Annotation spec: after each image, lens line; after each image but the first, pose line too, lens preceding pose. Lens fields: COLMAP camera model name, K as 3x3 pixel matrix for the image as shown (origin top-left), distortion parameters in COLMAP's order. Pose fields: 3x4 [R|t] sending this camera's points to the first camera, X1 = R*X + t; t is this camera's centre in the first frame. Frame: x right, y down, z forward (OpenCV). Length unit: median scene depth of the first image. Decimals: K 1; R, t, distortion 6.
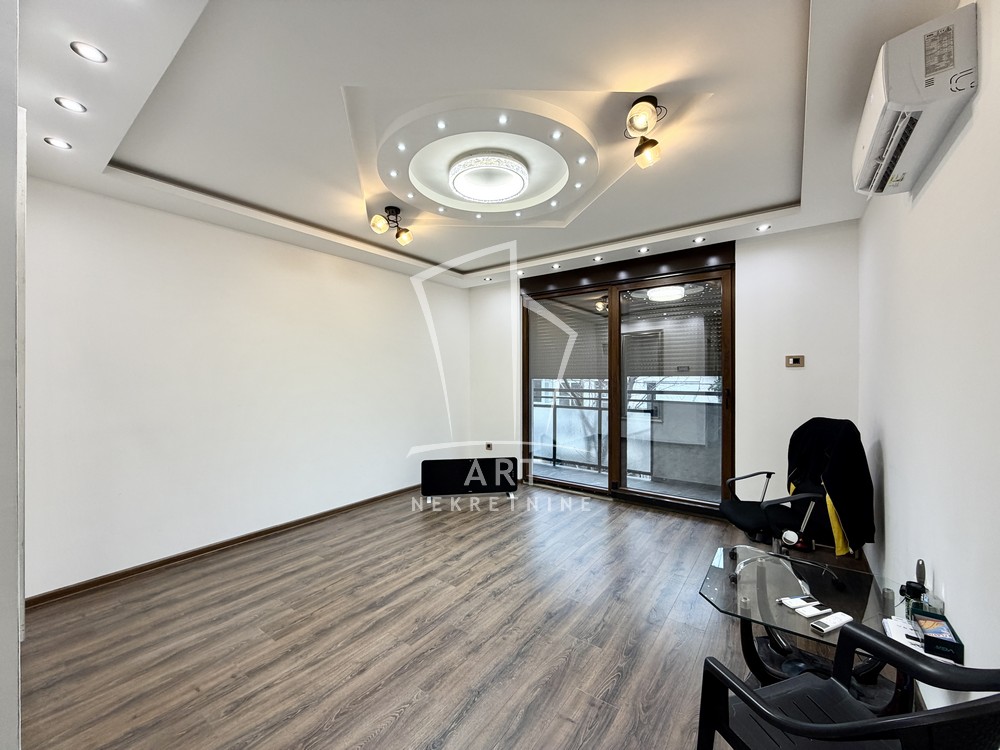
lens RADIAL K [[396.2, 0, 496.1], [0, 396.2, 376.3], [0, 0, 1]] dist [-0.000784, -0.000127]
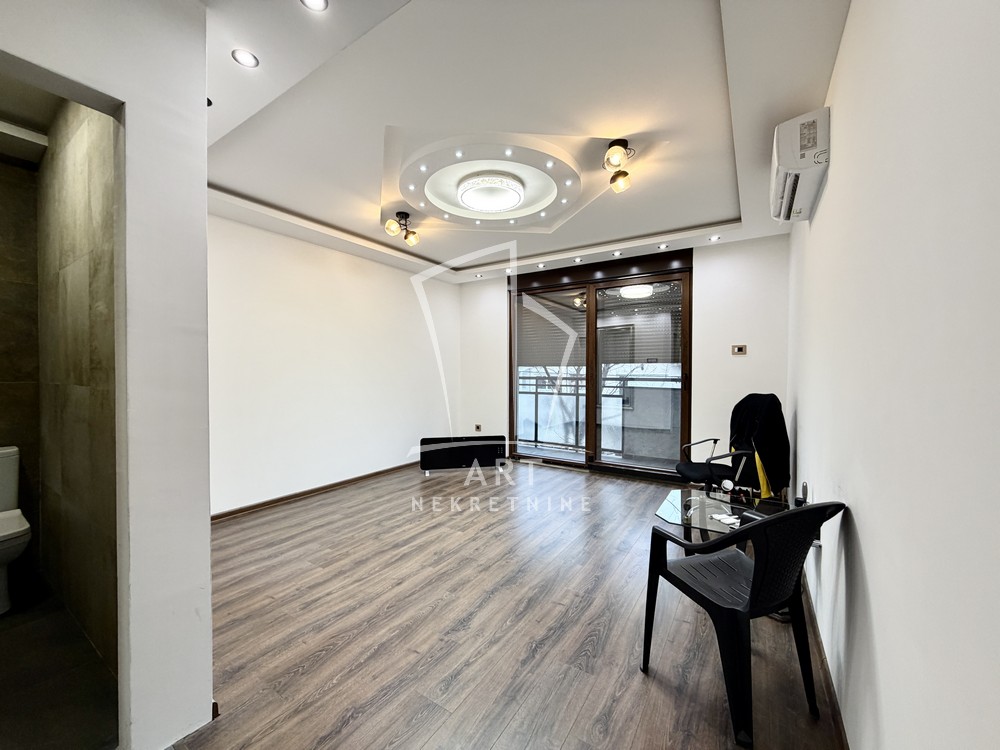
lens RADIAL K [[396.2, 0, 496.1], [0, 396.2, 376.3], [0, 0, 1]] dist [-0.000784, -0.000127]
pose [[0.998120, 0.002948, 0.061217, -0.065313], [-0.003714, 0.999916, 0.012399, 0.034117], [-0.061175, -0.012603, 0.998047, -0.179644]]
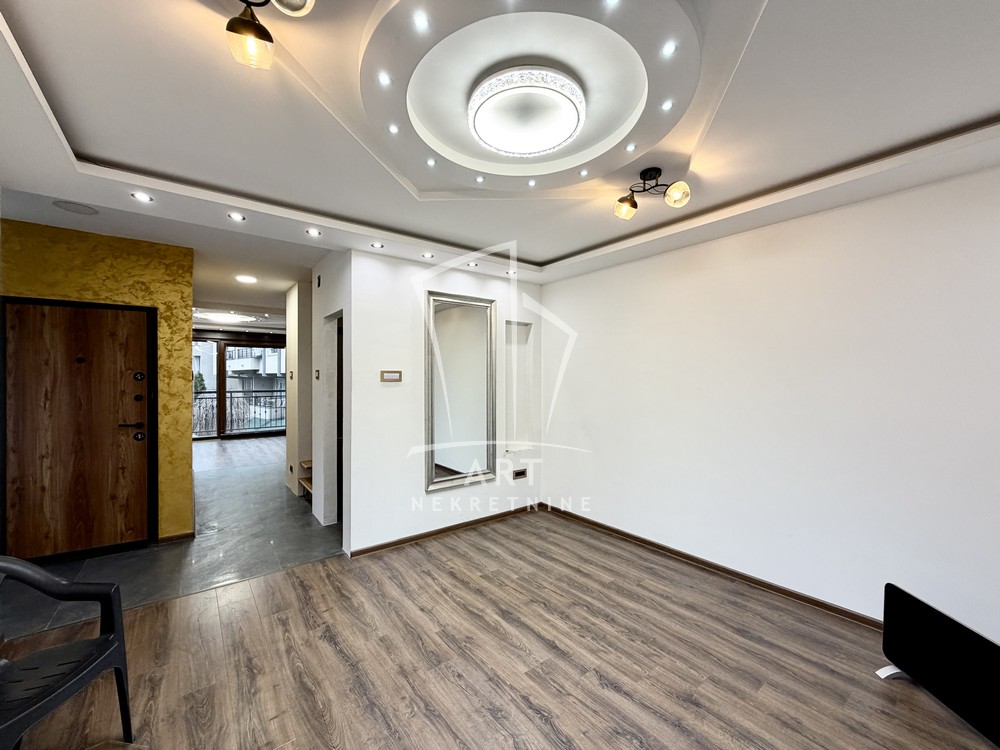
lens RADIAL K [[396.2, 0, 496.1], [0, 396.2, 376.3], [0, 0, 1]] dist [-0.000784, -0.000127]
pose [[-0.267049, -0.002803, -0.963679, 0.570340], [-0.000119, 0.999996, -0.002875, -0.042219], [0.963683, -0.000653, -0.267048, 0.992427]]
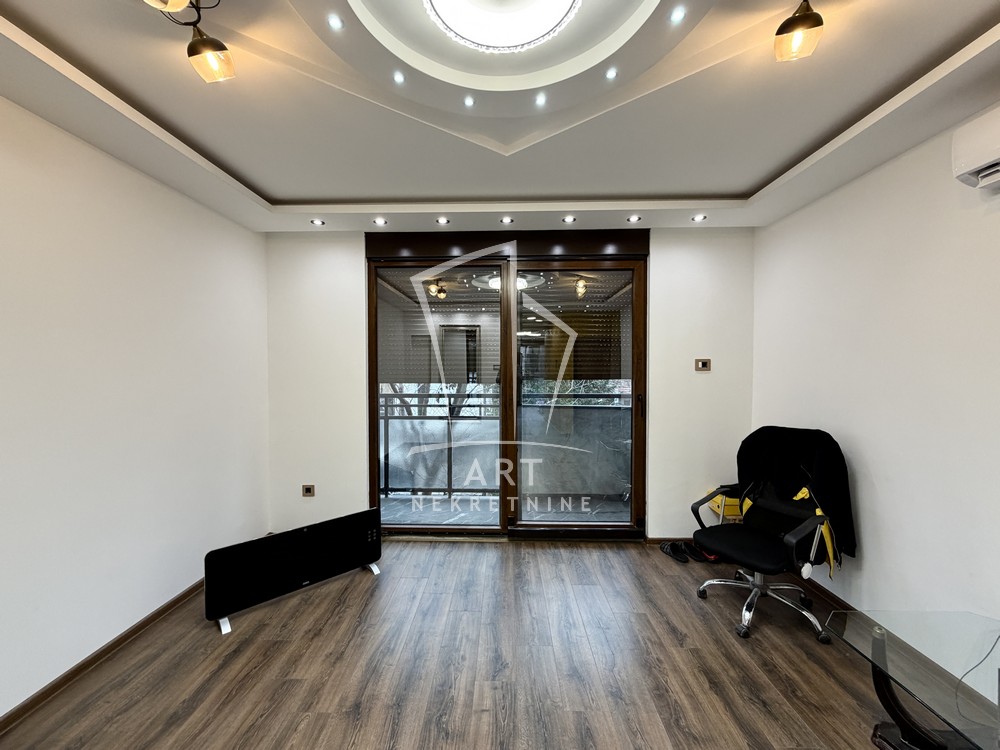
lens RADIAL K [[411.8, 0, 494.4], [0, 411.8, 376.3], [0, 0, 1]] dist [-0.000378, -0.000084]
pose [[0.817403, -0.010169, 0.575976, -0.272559], [0.000455, 0.999855, 0.017008, -0.030692], [-0.576065, -0.013641, 0.817290, 0.529078]]
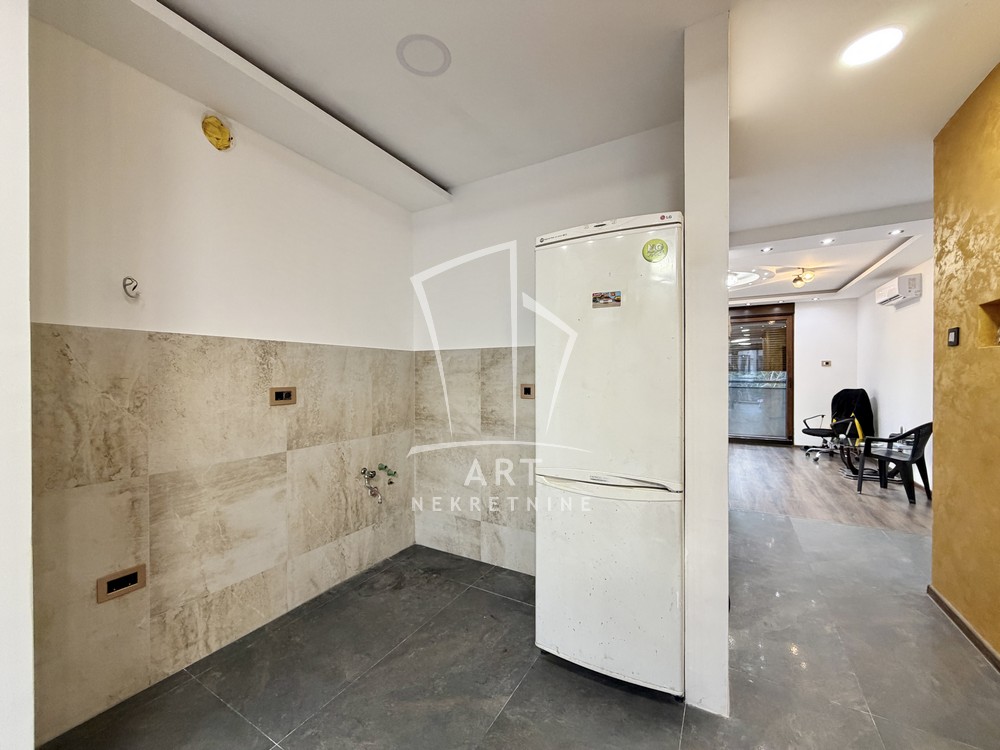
lens RADIAL K [[396.2, 0, 496.1], [0, 396.2, 376.3], [0, 0, 1]] dist [-0.000784, -0.000127]
pose [[0.993058, 0.000164, 0.117623, -1.308711], [-0.000634, 0.999992, 0.003958, 0.023077], [-0.117622, -0.004005, 0.993050, -0.916995]]
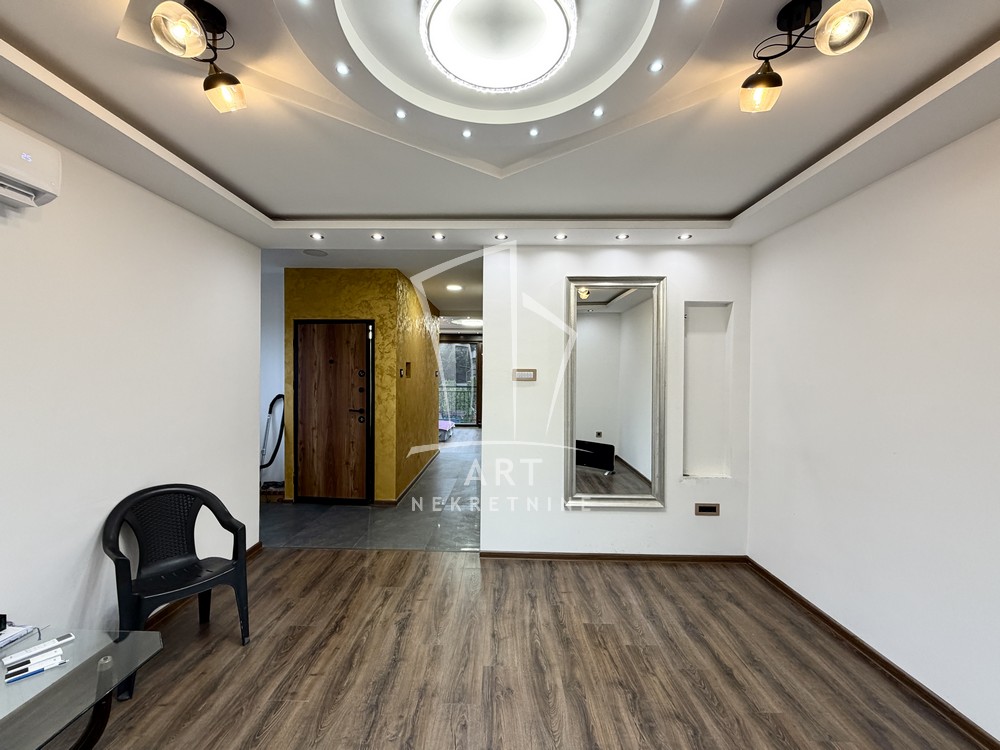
lens RADIAL K [[417.7, 0, 497.3], [0, 417.7, 376.8], [0, 0, 1]] dist [-0.001481, -0.000010]
pose [[-0.807954, -0.002539, -0.589240, 0.261913], [-0.008503, 0.999937, 0.007350, -0.048563], [0.589184, 0.010949, -0.807925, 1.261189]]
